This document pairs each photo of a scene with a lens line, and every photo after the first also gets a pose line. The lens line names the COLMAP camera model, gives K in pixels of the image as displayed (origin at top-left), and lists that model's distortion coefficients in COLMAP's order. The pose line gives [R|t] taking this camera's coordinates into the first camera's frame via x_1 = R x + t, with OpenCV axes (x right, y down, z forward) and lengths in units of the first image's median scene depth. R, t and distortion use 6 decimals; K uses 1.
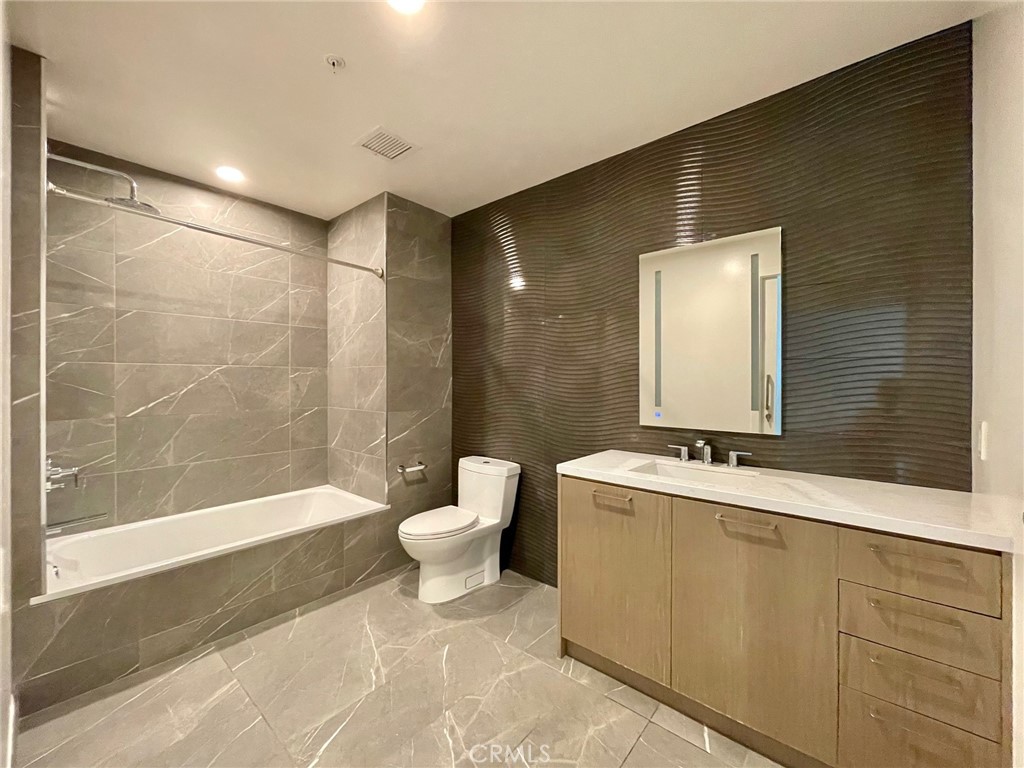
lens RADIAL K [[412.5, 0, 510.5], [0, 412.5, 380.7], [0, 0, 1]] dist [-0.001126, 0.000189]
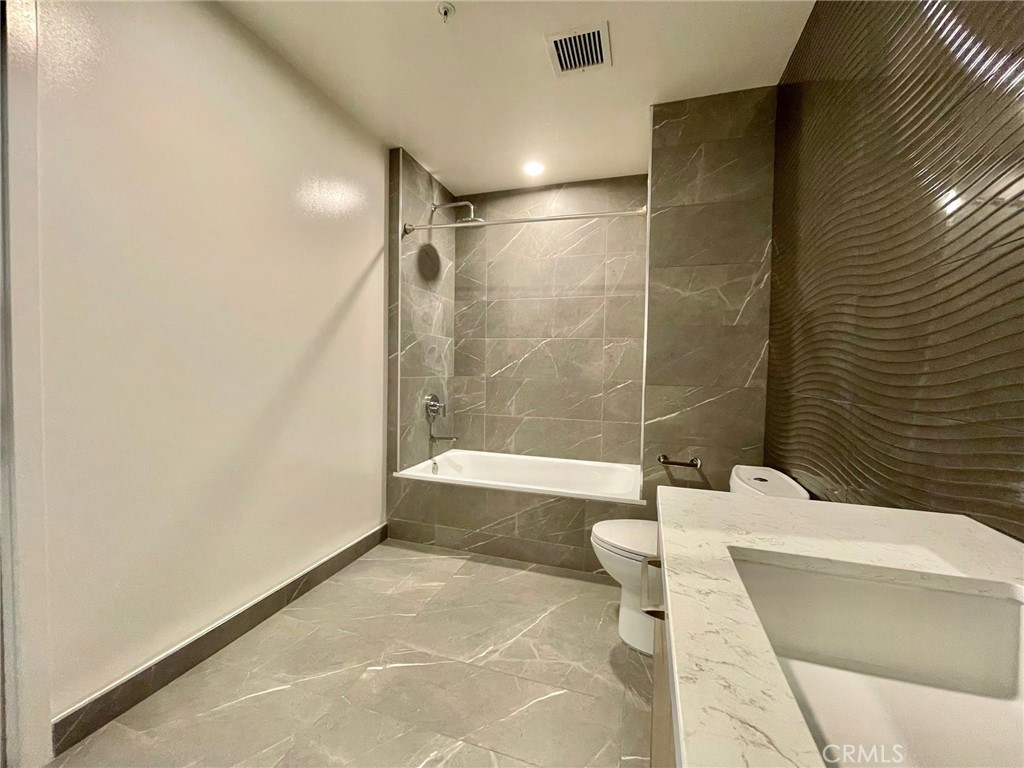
lens RADIAL K [[412.5, 0, 510.5], [0, 412.5, 380.7], [0, 0, 1]] dist [-0.001126, 0.000189]
pose [[0.380934, 0.035657, -0.923914, 0.371773], [-0.020654, 0.999335, 0.030052, 0.053827], [0.924371, 0.007635, 0.381417, 0.493782]]
